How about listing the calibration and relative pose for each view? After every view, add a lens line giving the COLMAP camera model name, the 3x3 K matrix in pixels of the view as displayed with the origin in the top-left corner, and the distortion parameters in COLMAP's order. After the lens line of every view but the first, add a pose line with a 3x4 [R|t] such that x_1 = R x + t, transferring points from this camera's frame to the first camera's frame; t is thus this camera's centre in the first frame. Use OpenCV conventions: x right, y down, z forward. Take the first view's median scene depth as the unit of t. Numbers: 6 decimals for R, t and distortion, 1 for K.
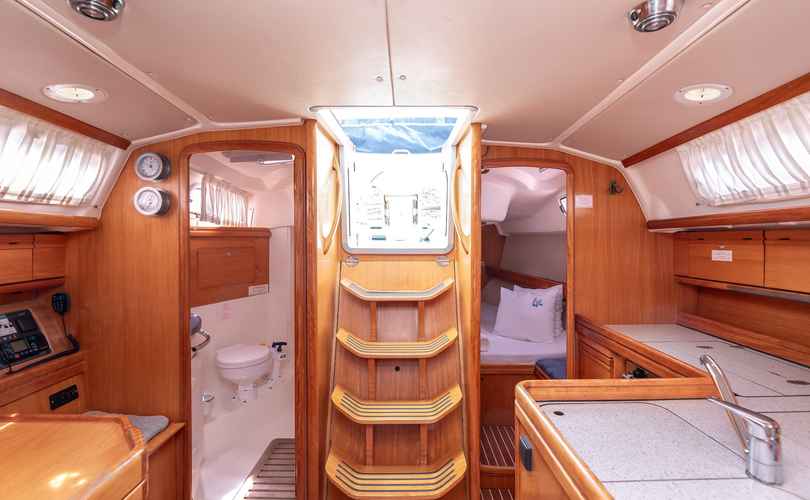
lens RADIAL K [[355.4, 0, 410.8], [0, 355.4, 240.6], [0, 0, 1]] dist [-0.000886, -0.003092]
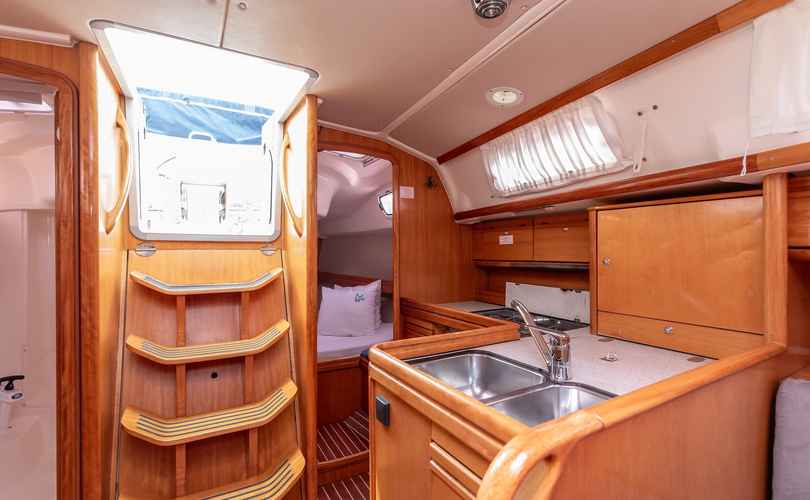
lens RADIAL K [[366.1, 0, 402.9], [0, 366.1, 250.2], [0, 0, 1]] dist [-0.001003, 0.001084]
pose [[0.878163, -0.003218, 0.478351, -0.061943], [0.006168, 0.999970, -0.004596, 0.075913], [-0.478322, 0.006986, 0.878157, 0.030095]]
